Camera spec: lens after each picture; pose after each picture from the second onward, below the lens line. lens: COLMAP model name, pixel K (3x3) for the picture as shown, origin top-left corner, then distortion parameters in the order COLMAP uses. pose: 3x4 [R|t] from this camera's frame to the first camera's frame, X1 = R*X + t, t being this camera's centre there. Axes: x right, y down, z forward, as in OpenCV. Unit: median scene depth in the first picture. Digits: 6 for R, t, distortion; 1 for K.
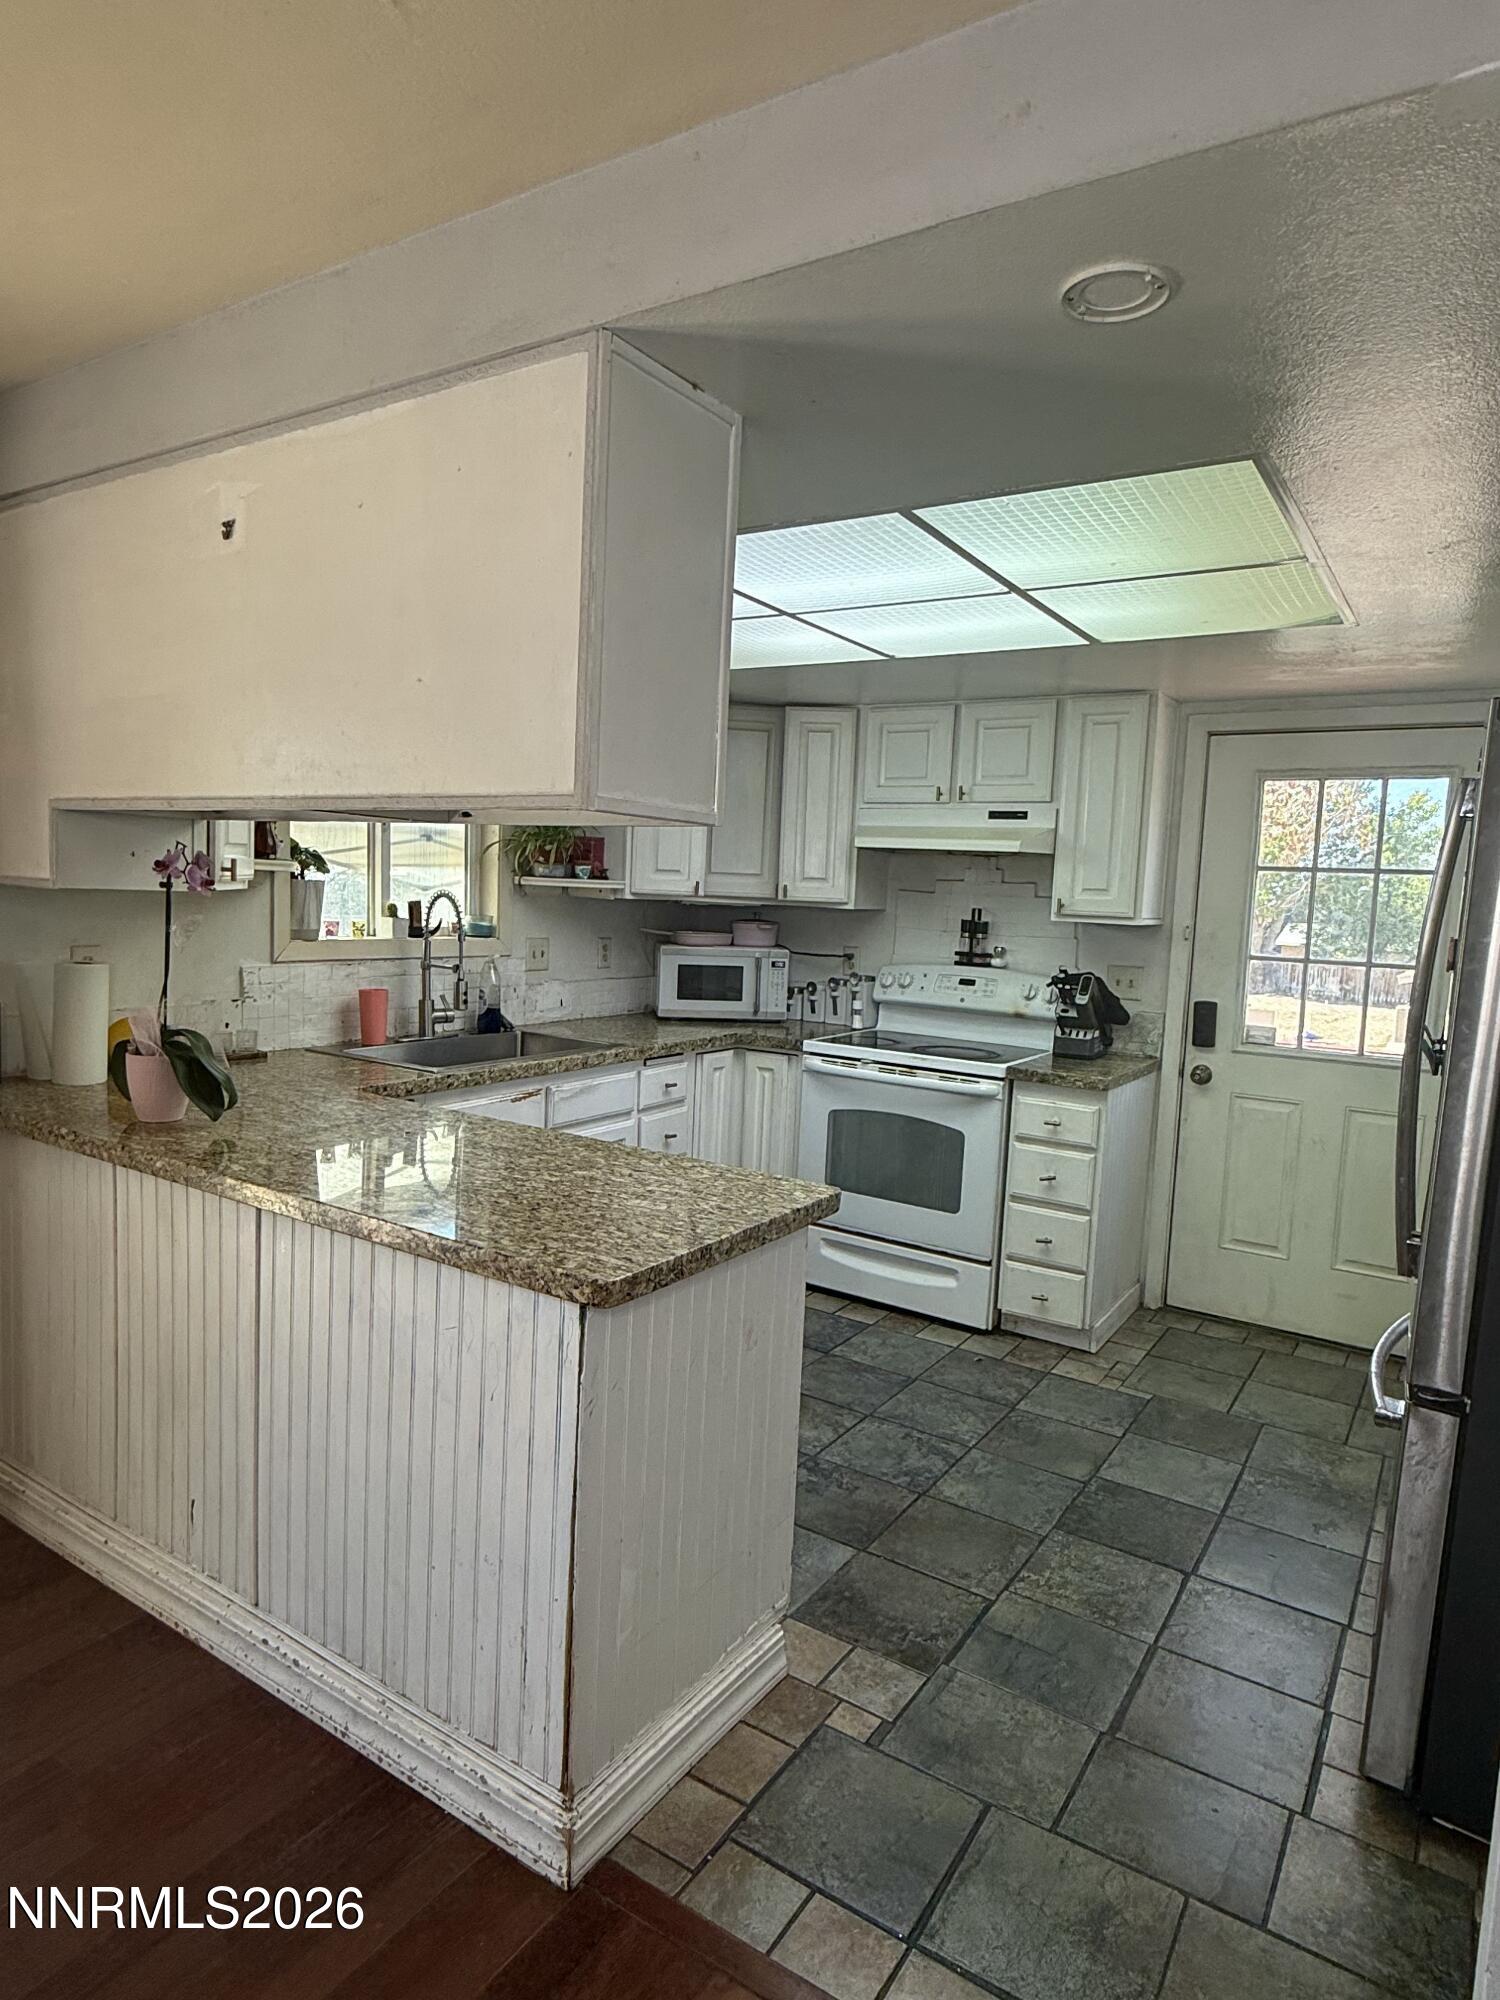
lens RADIAL K [[1165.6, 0, 749.4], [0, 1165.6, 999.2], [0, 0, 1]] dist [0.000385, -0.000194]
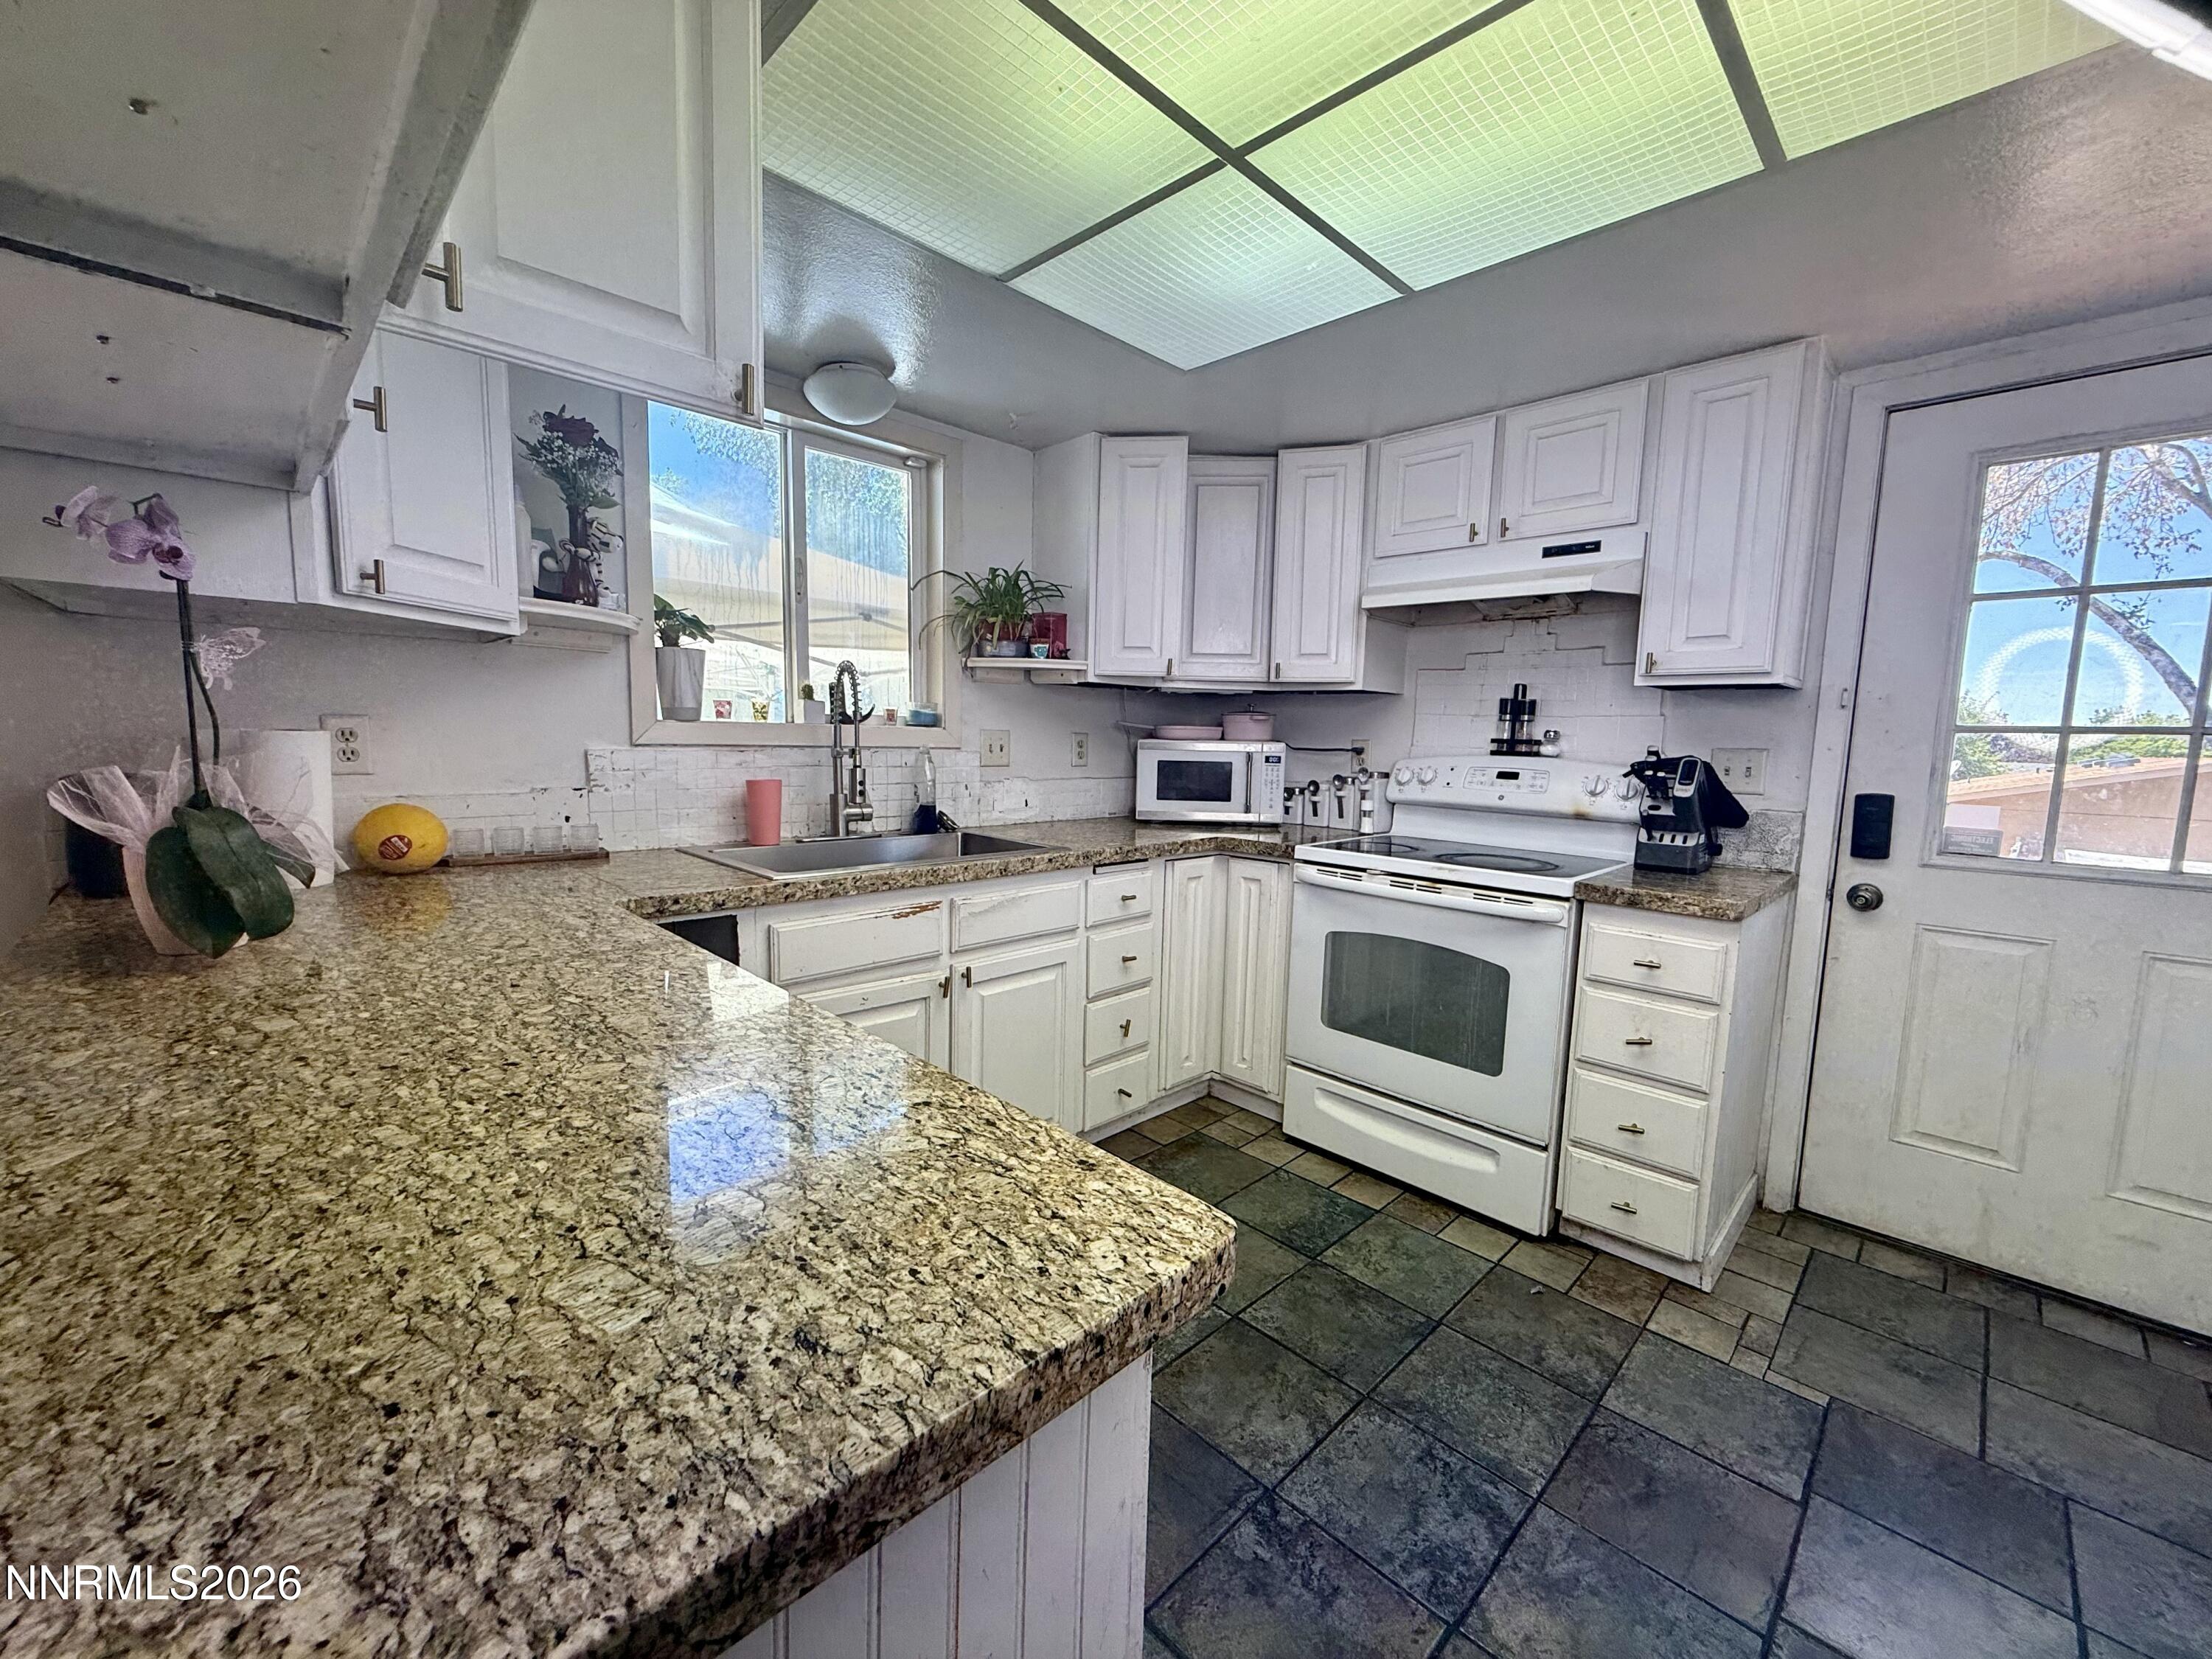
lens RADIAL K [[881.7, 0, 1107.5], [0, 881.7, 835.1], [0, 0, 1]] dist [0.002469, 0.000307]
pose [[0.977253, 0.004382, -0.212033, 0.051259], [-0.001360, 0.999895, 0.014398, 0.020401], [0.212074, -0.013782, 0.977156, 0.386680]]
